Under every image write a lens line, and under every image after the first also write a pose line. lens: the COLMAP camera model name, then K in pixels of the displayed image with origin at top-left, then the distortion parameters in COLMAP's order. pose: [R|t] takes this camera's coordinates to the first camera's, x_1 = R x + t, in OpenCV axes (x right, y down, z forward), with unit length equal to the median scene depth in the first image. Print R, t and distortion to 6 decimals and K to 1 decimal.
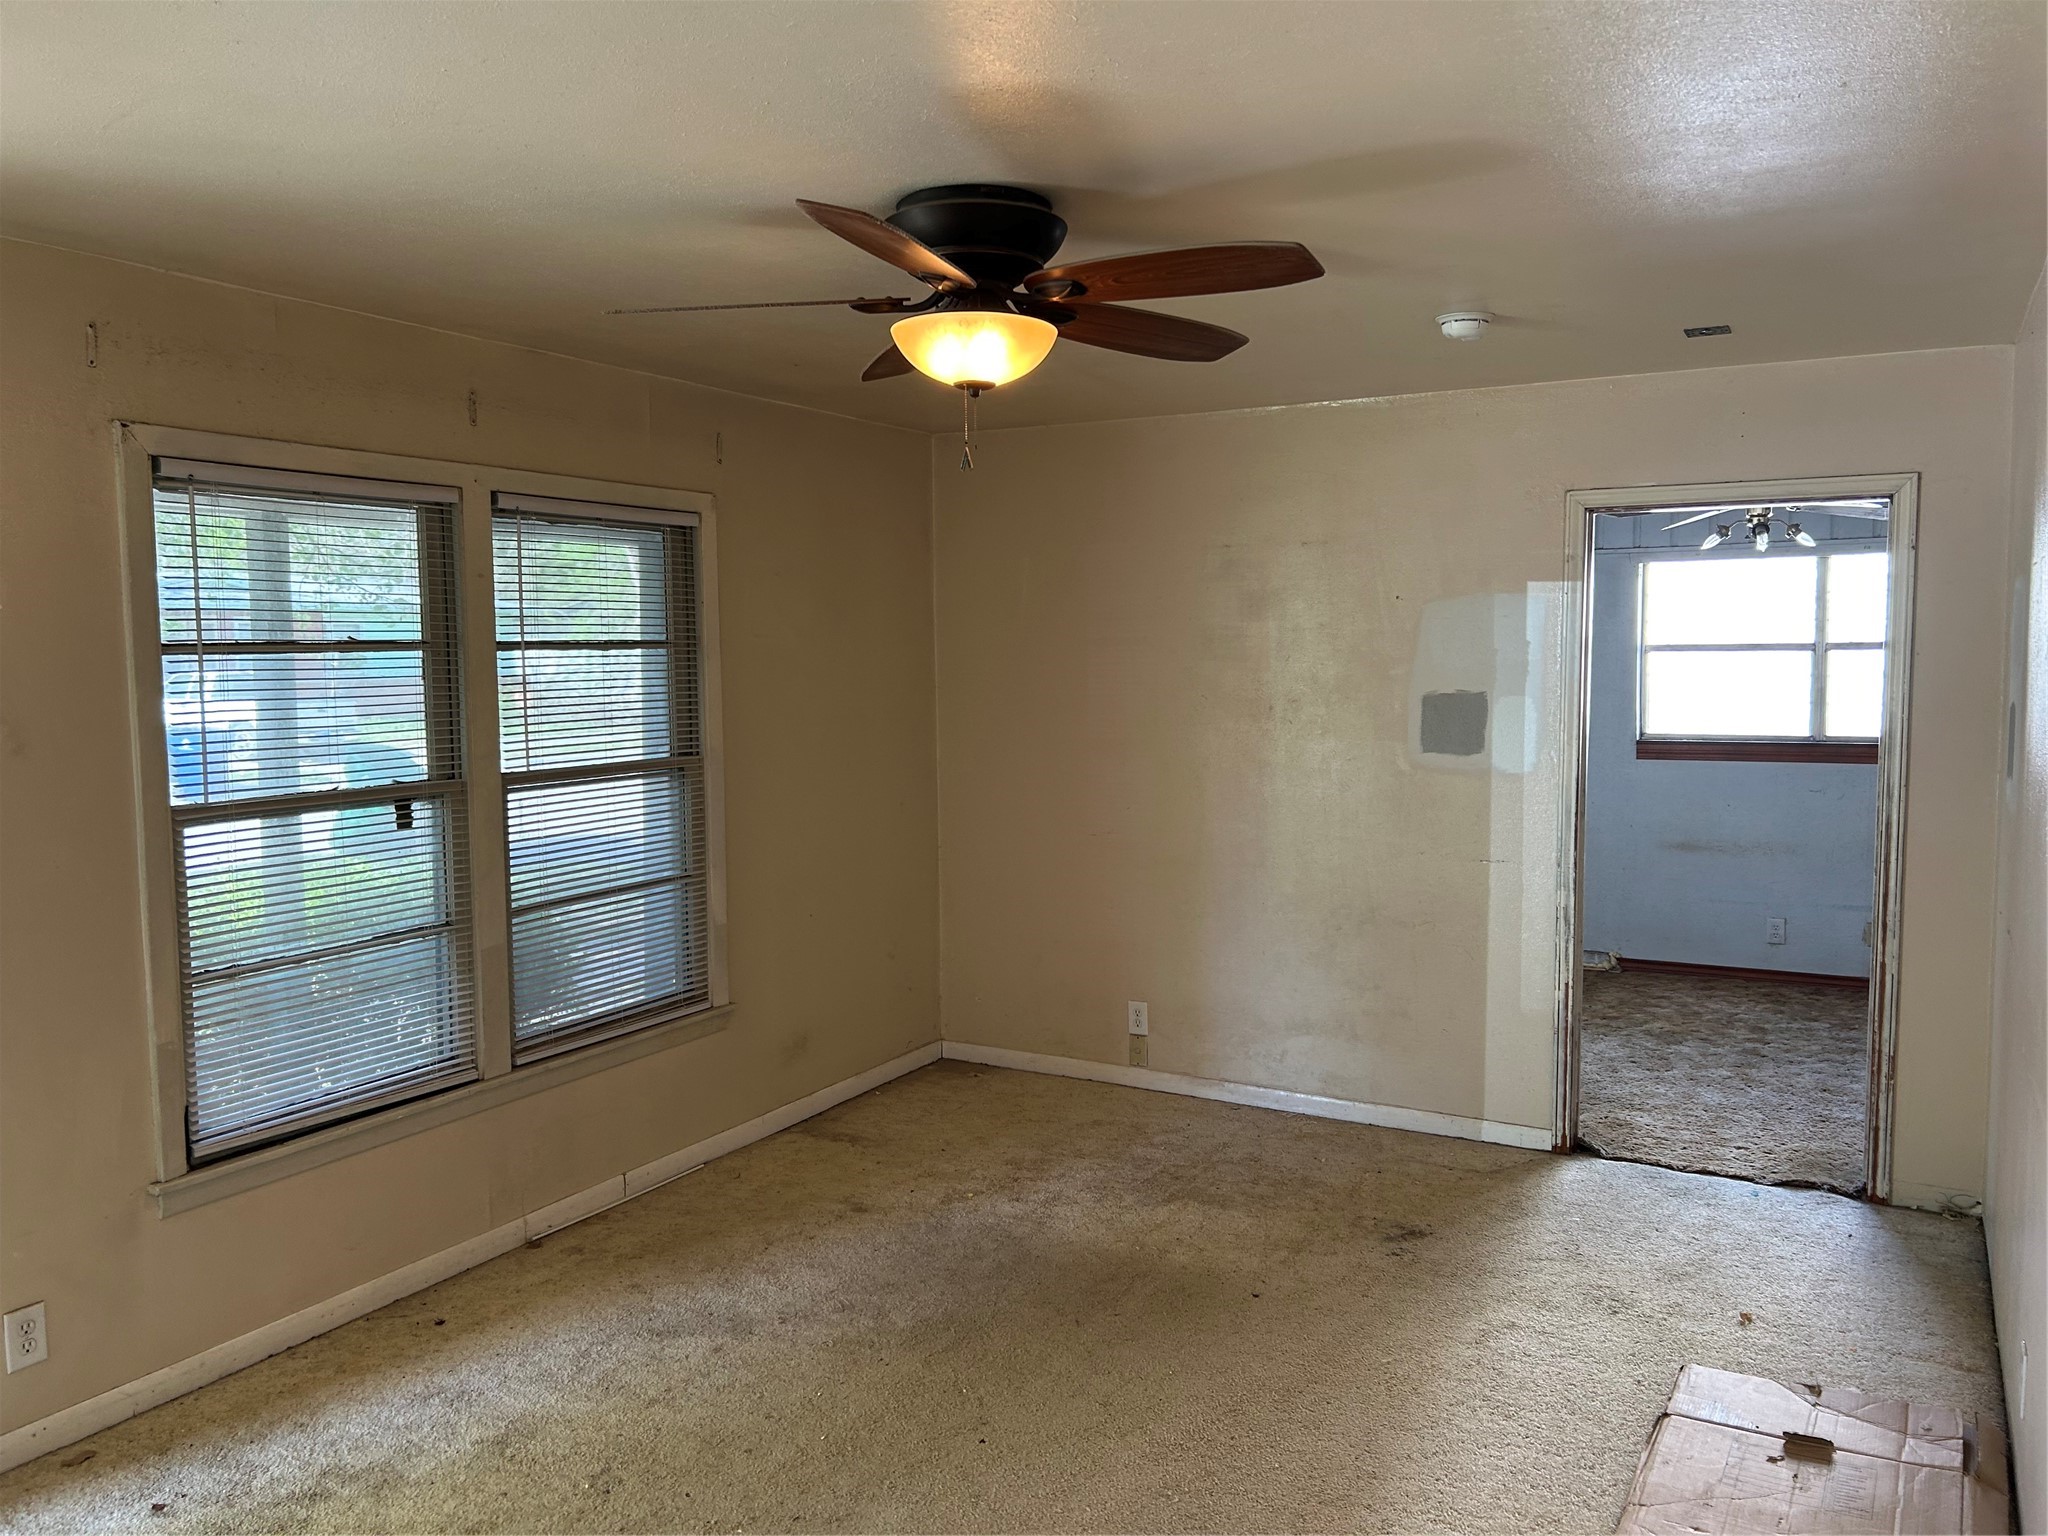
lens RADIAL K [[1550.1, 0, 1025.3], [0, 1550.1, 760.2], [0, 0, 1]] dist [0.042417, -0.046049]
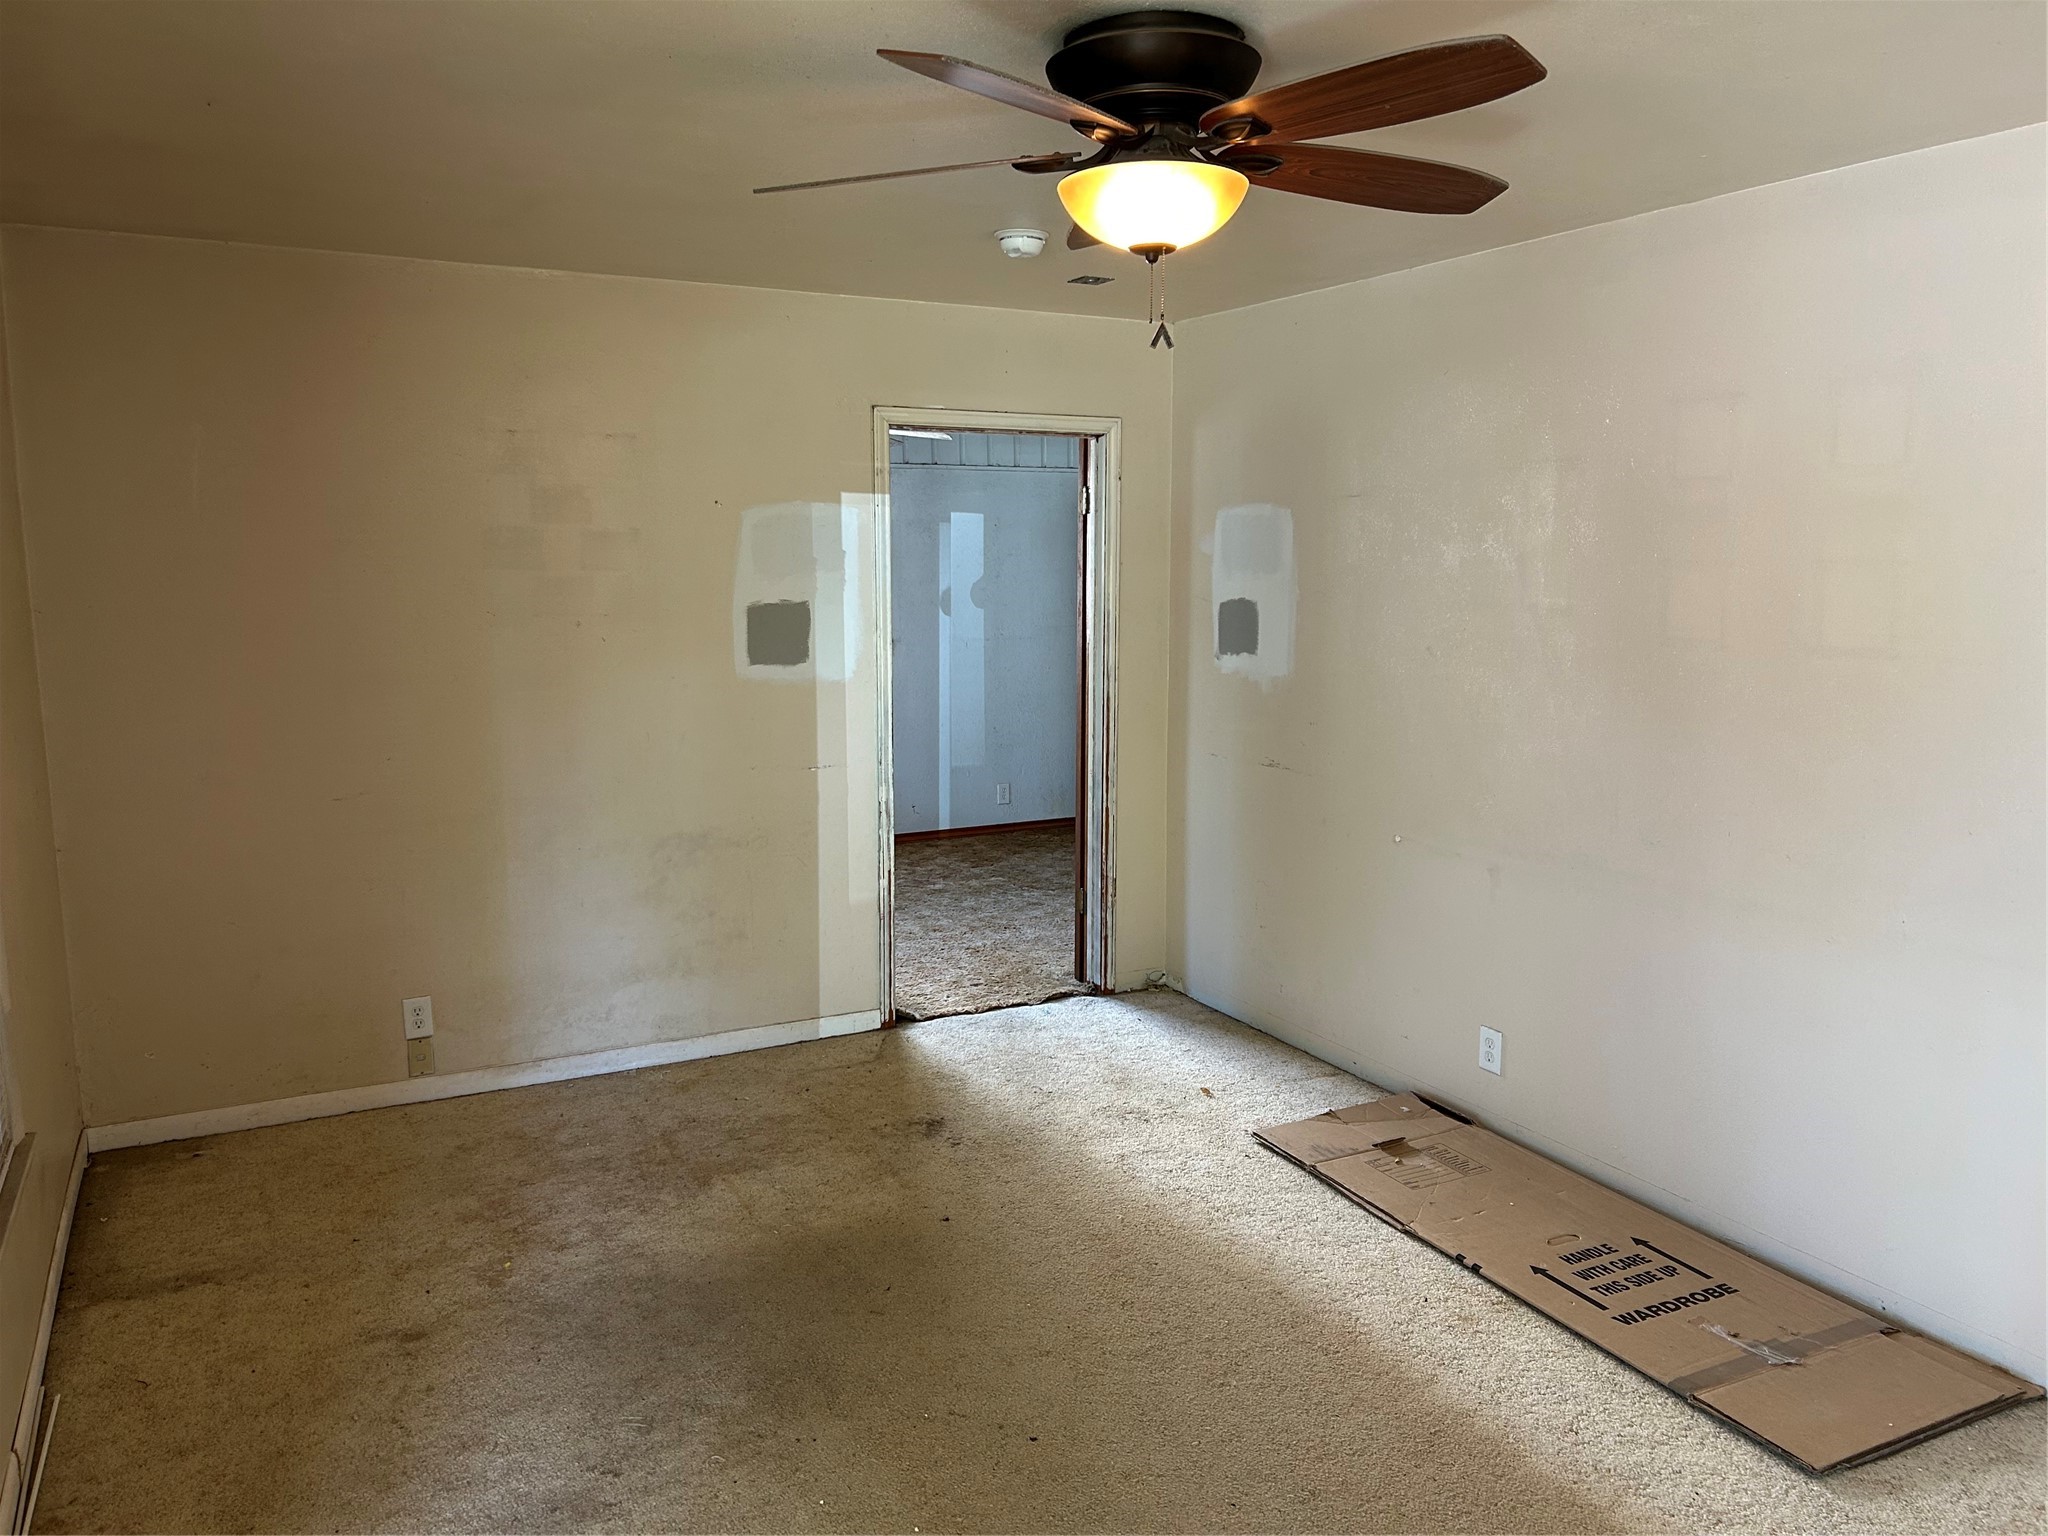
lens RADIAL K [[1550.1, 0, 1026.5], [0, 1550.1, 765.3], [0, 0, 1]] dist [0.042417, -0.046049]
pose [[0.557313, -0.115941, 0.822168, -0.462710], [0.068844, 0.993246, 0.093399, -0.022191], [-0.827444, 0.004549, 0.561531, 0.315179]]
